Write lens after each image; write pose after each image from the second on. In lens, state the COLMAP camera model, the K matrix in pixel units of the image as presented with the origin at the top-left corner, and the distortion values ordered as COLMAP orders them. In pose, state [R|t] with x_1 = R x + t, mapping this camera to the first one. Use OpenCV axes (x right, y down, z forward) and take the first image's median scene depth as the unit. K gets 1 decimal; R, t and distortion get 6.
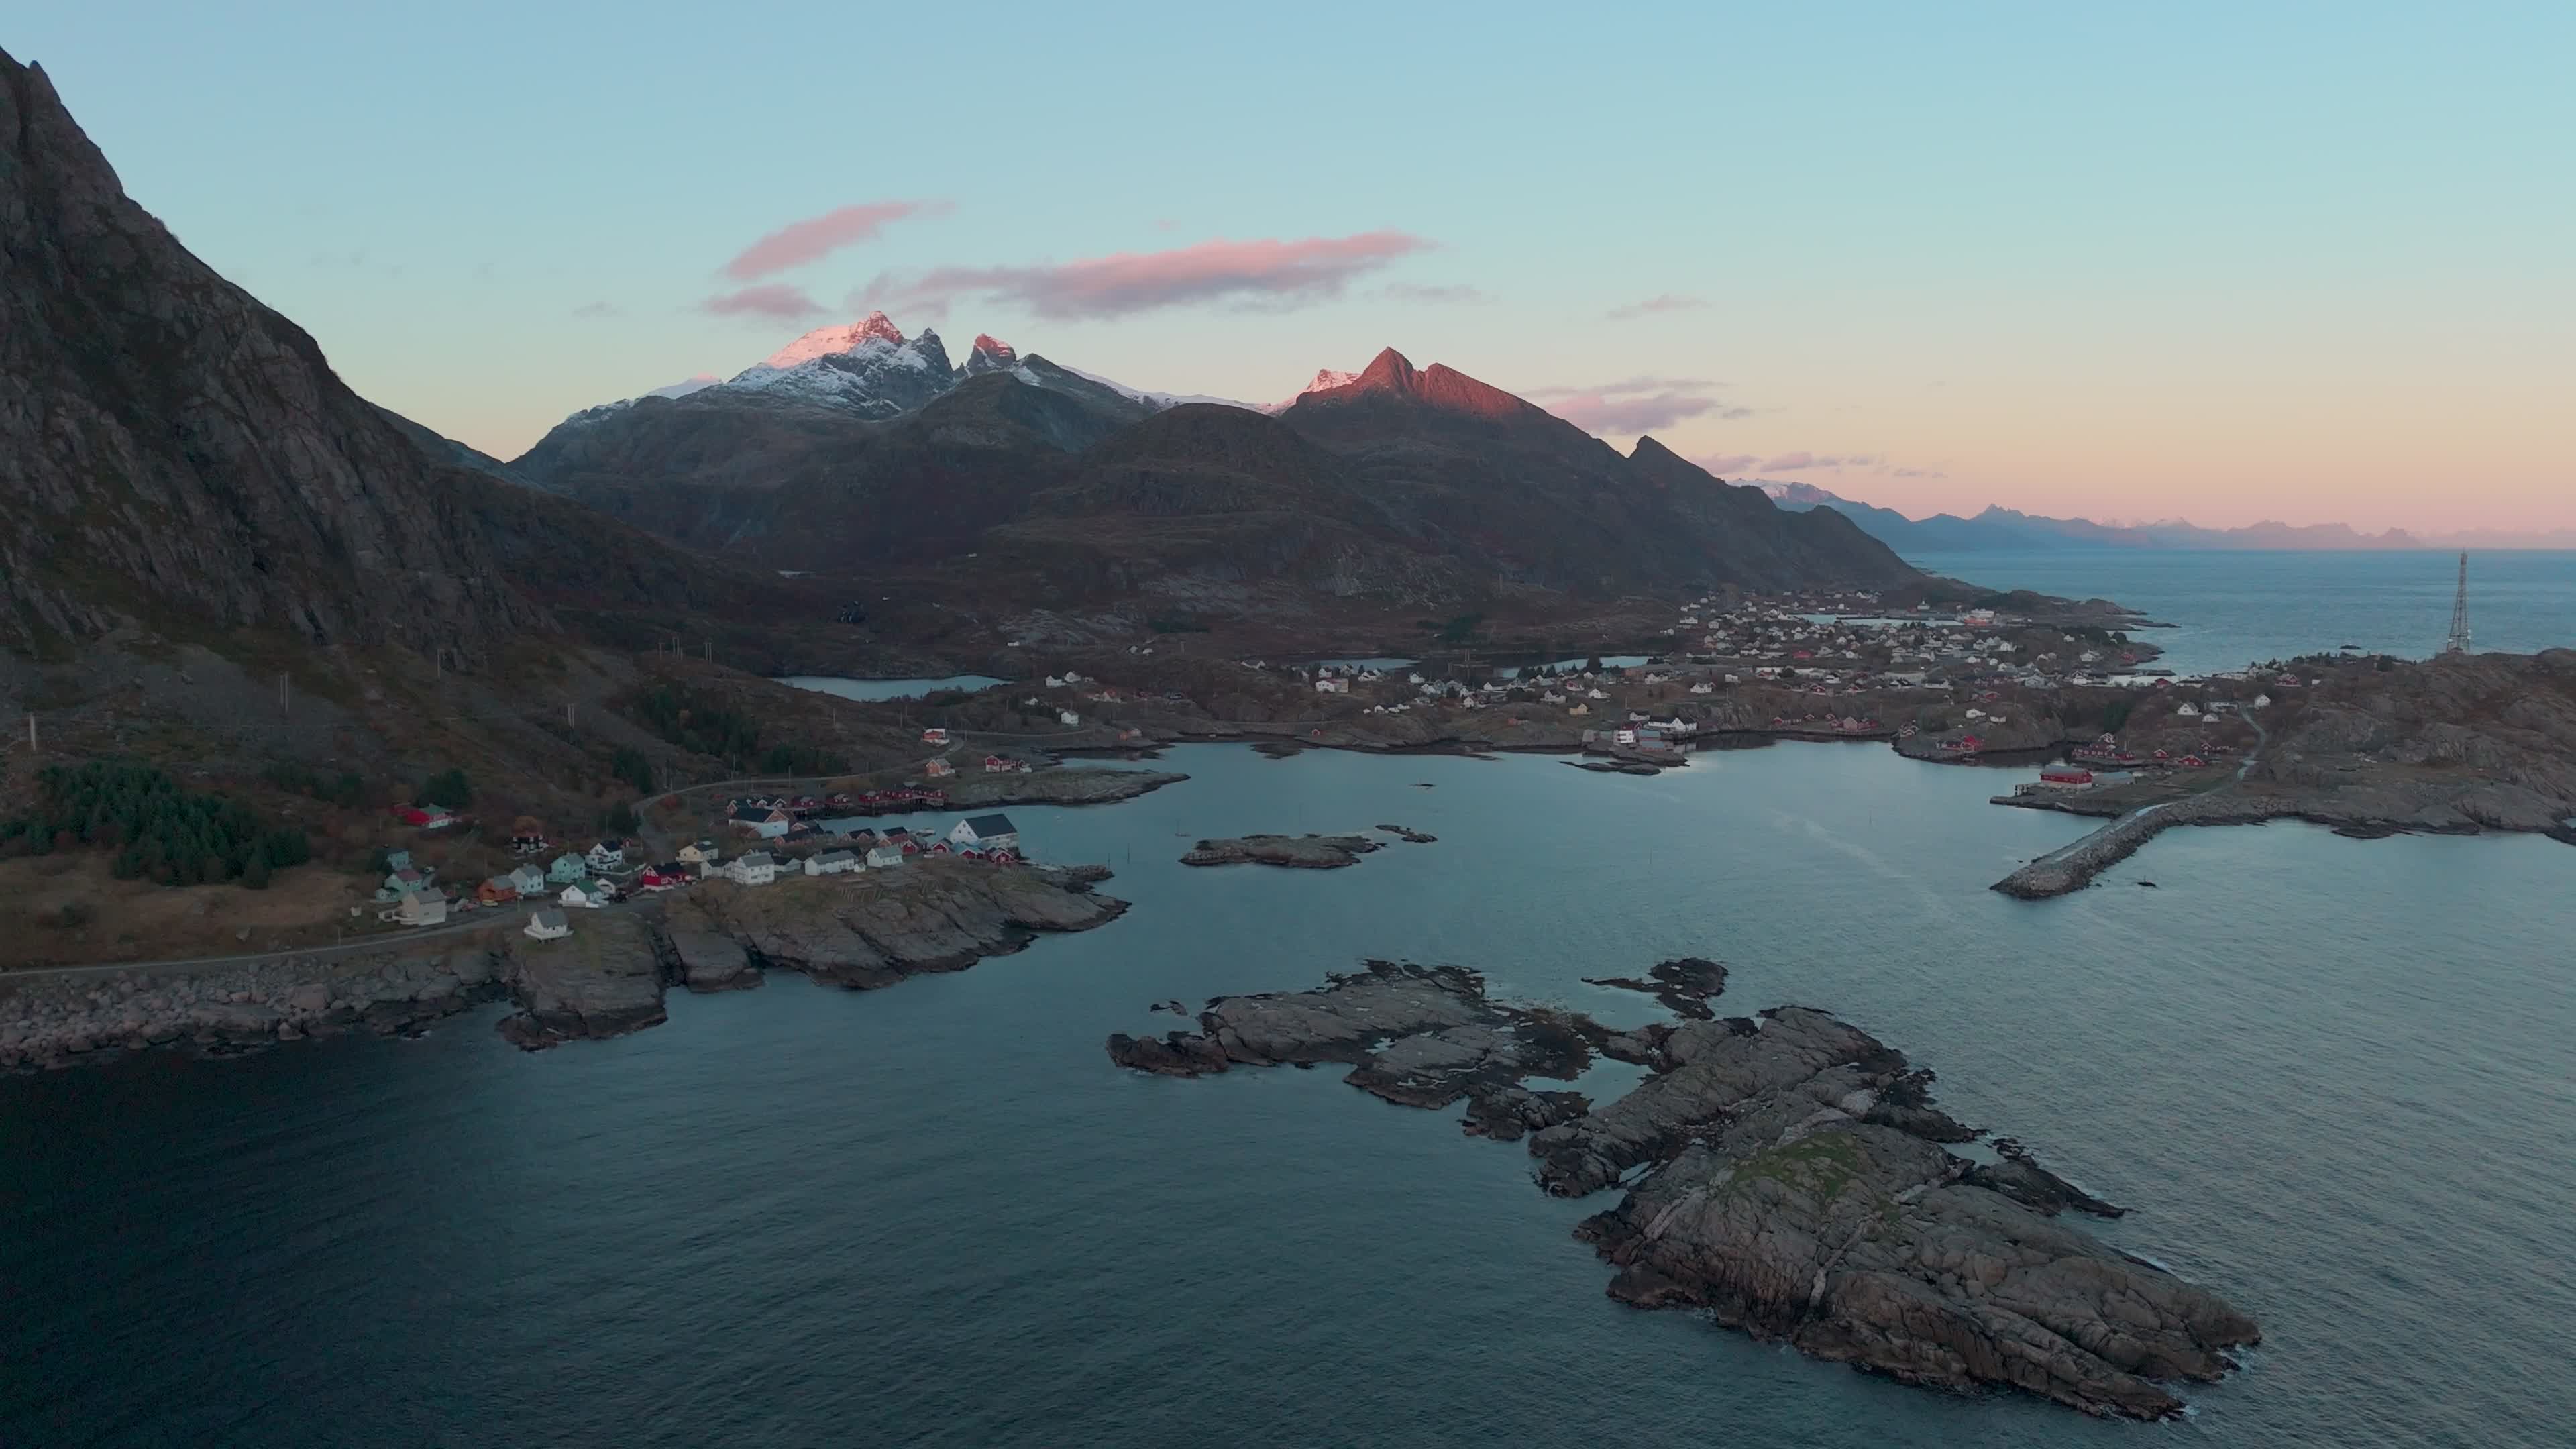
lens RADIAL K [[1867.5, 0, 1288.0], [0, 1867.5, 724.5], [0, 0, 1]] dist [0.090749, -0.083660]
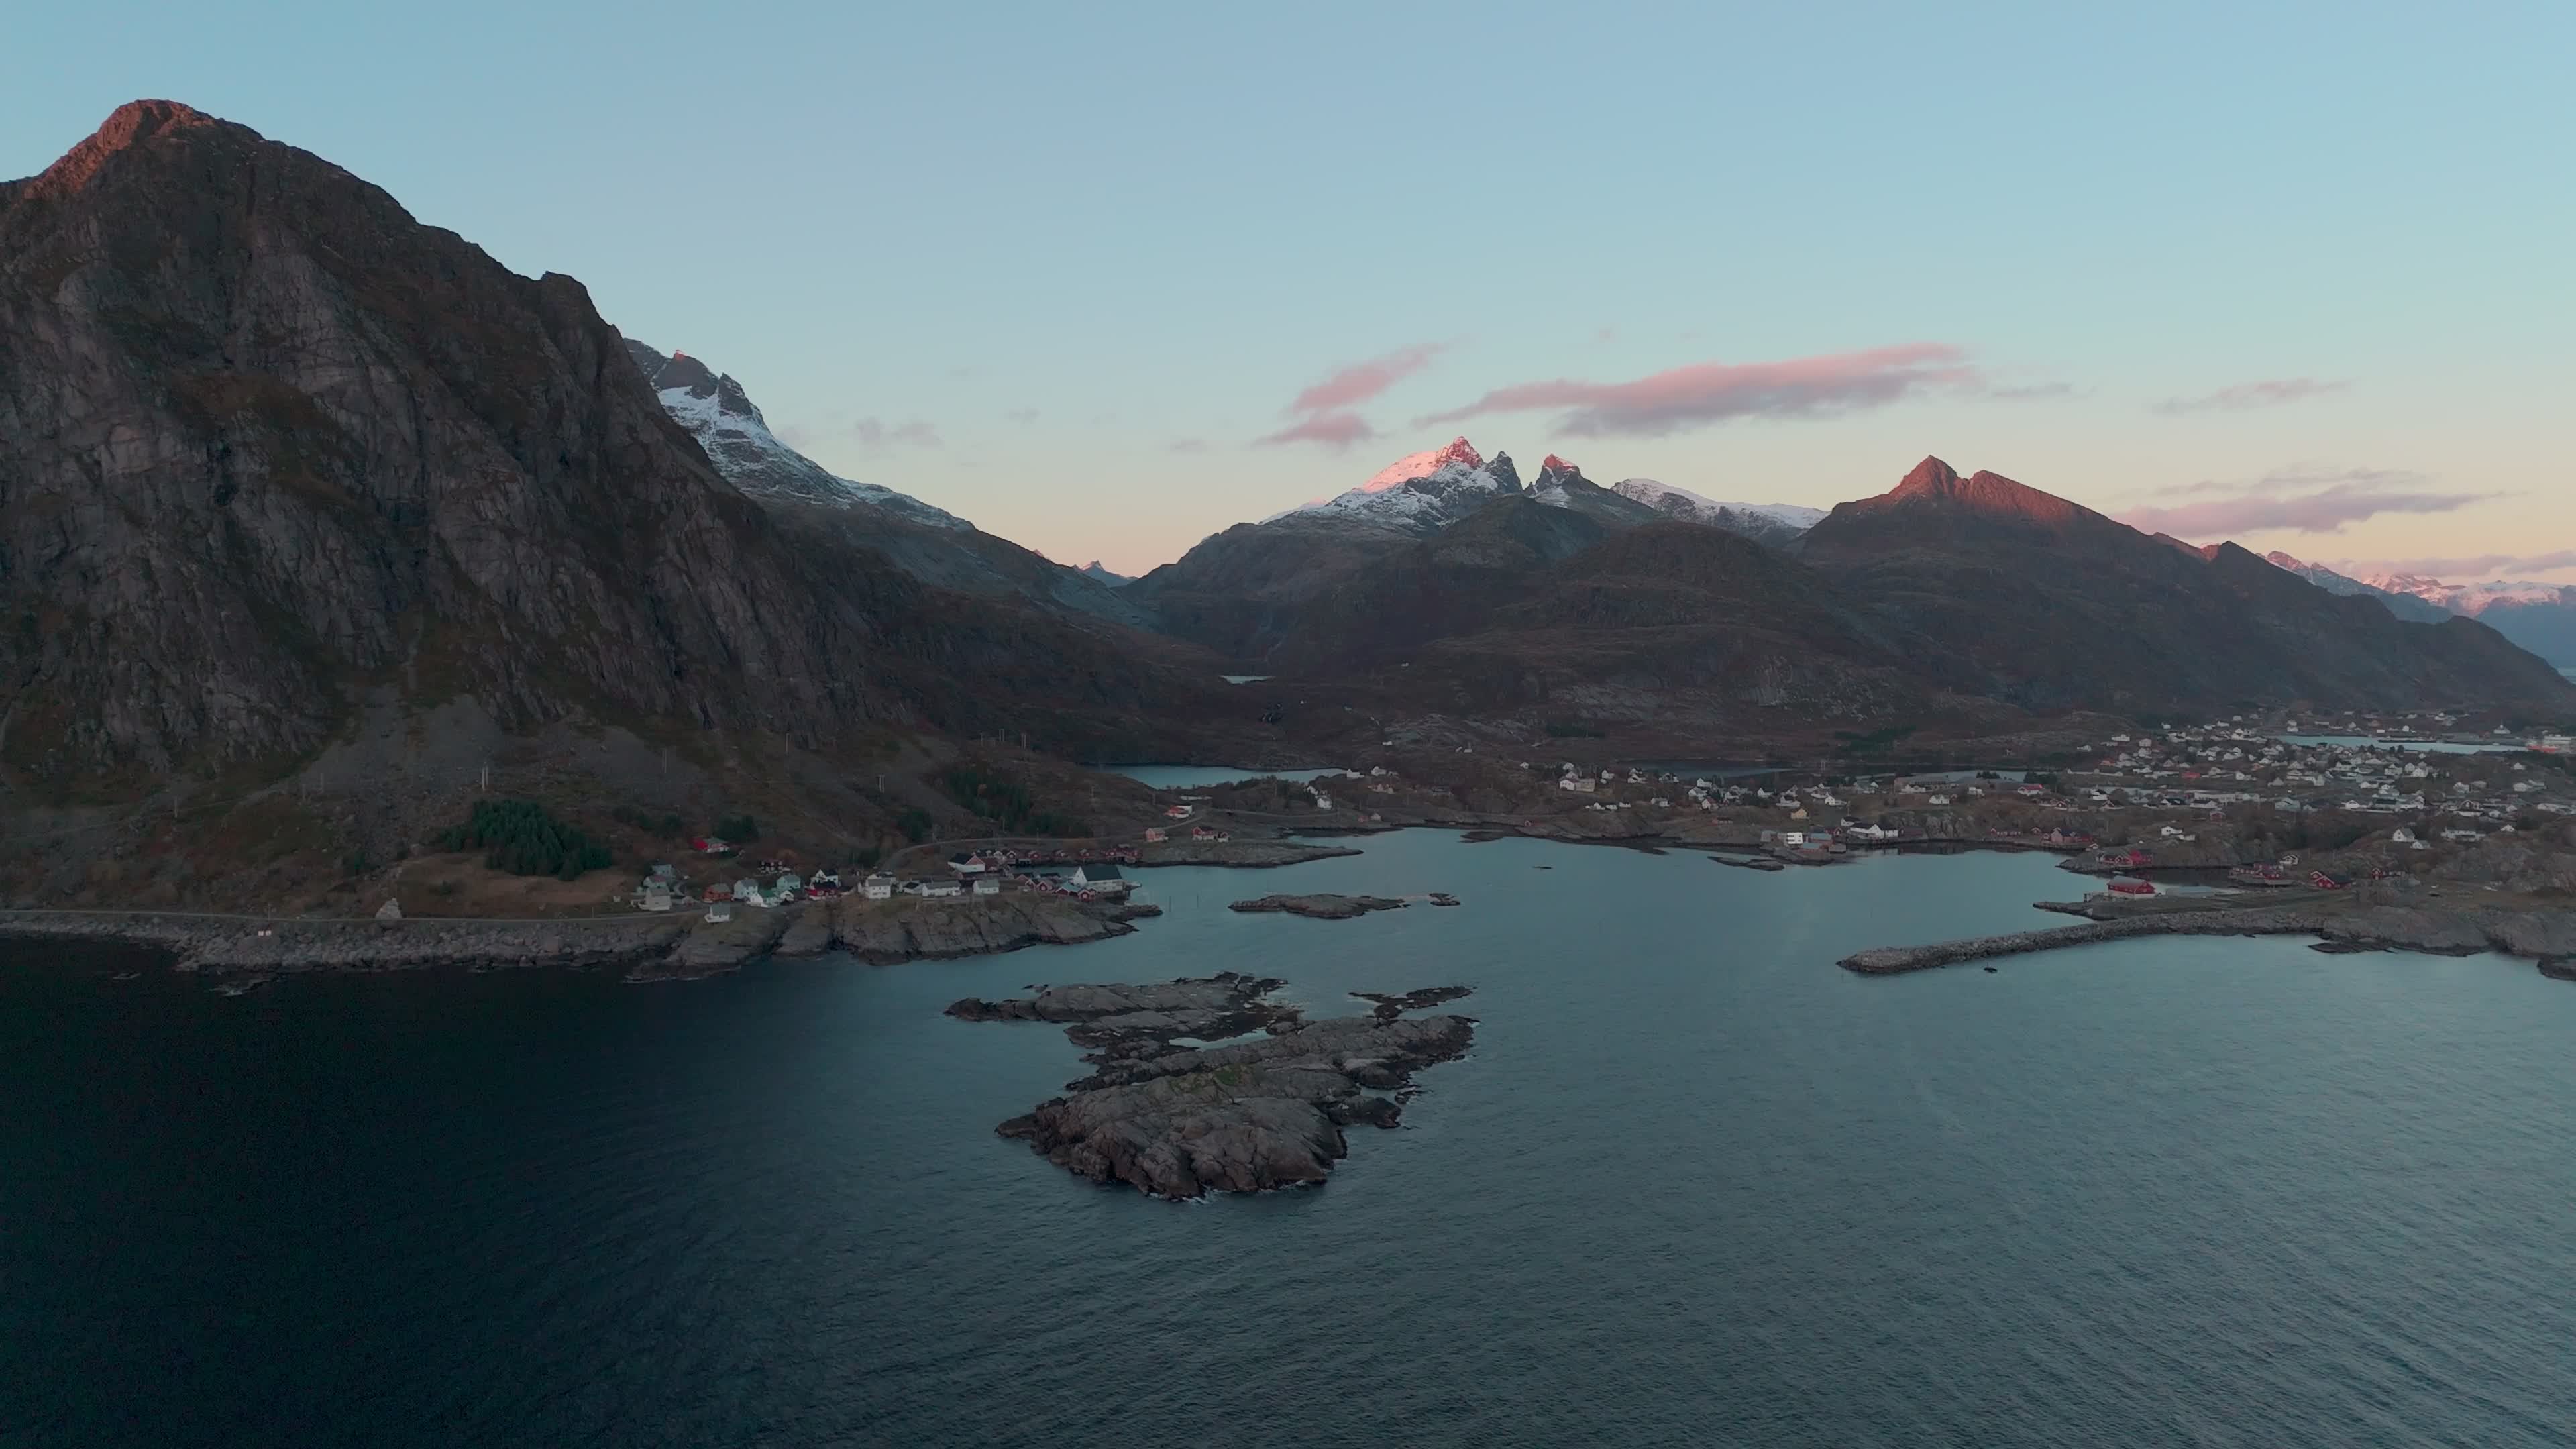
lens RADIAL K [[1867.7, 0, 1288.0], [0, 1867.7, 724.5], [0, 0, 1]] dist [0.088347, -0.081825]
pose [[0.940473, 0.019322, -0.339320, 0.309245], [-0.038492, 0.998014, -0.049855, 0.007404], [0.337683, 0.059948, 0.939349, -0.151282]]
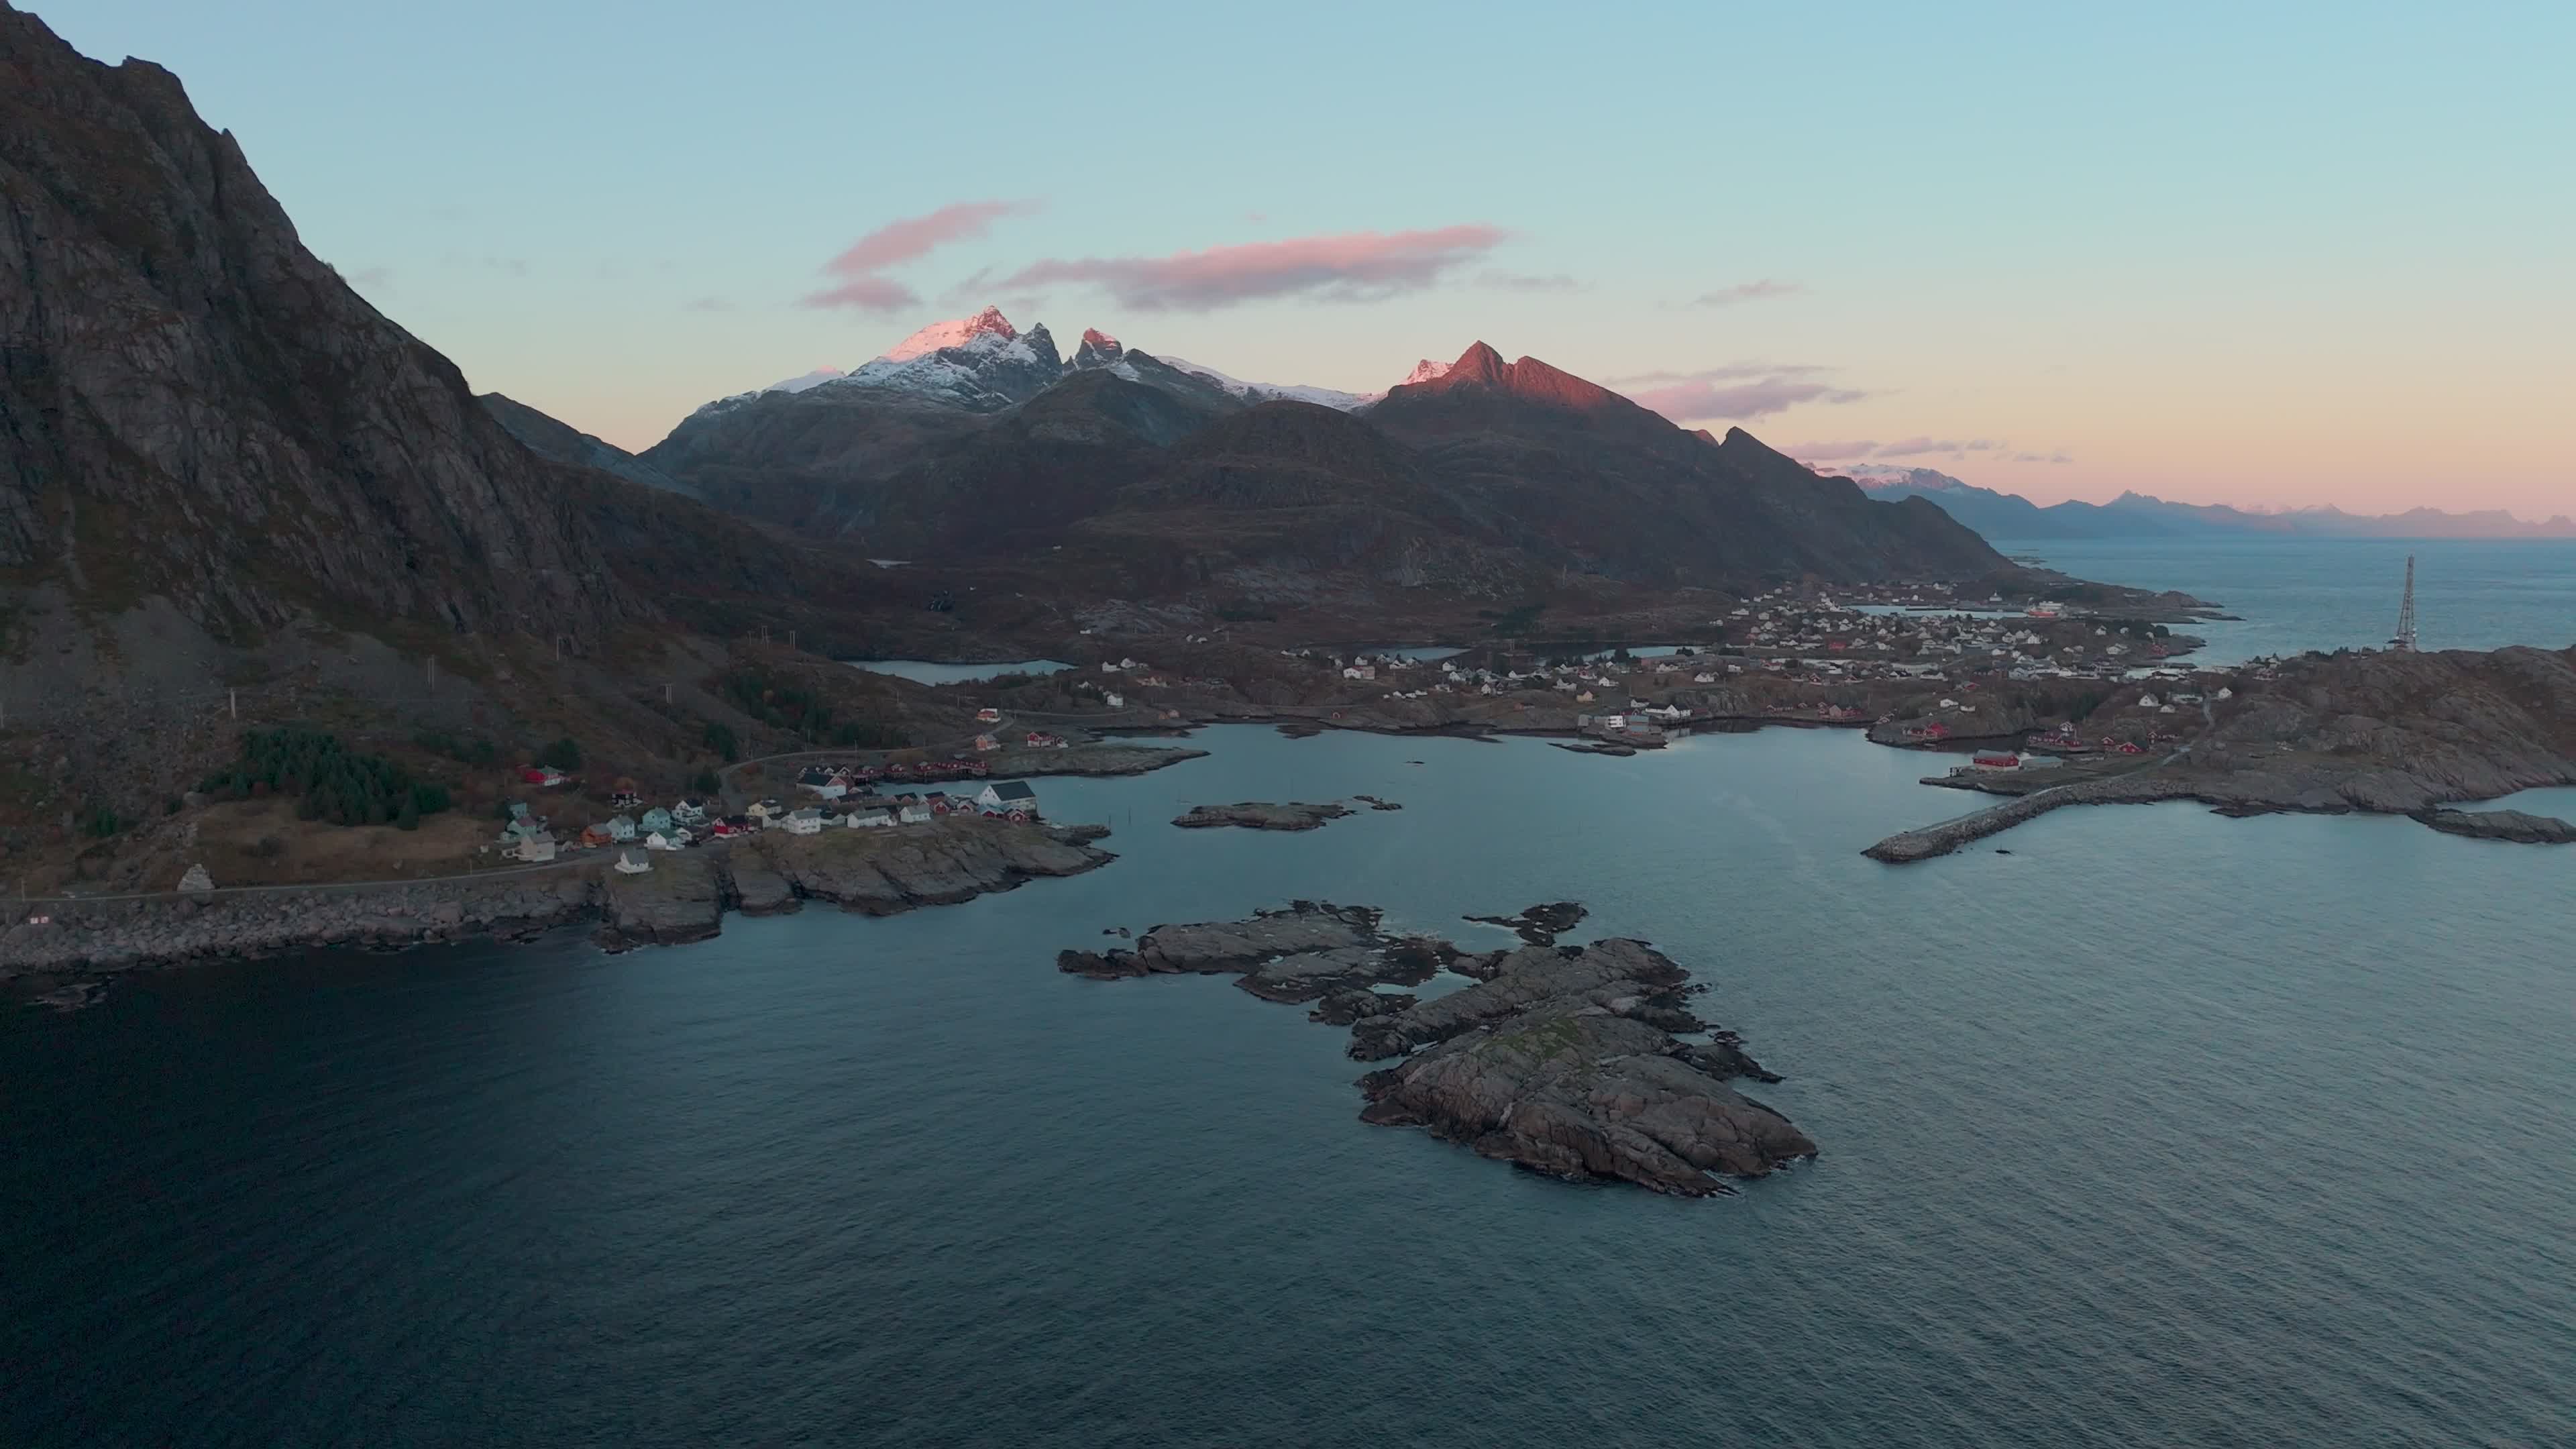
lens RADIAL K [[1867.7, 0, 1288.0], [0, 1867.7, 724.5], [0, 0, 1]] dist [0.088347, -0.081825]
pose [[0.997982, 0.009141, -0.062840, 0.065117], [-0.008638, 0.999928, 0.008272, 0.001036], [0.062911, -0.007713, 0.997989, -0.118972]]
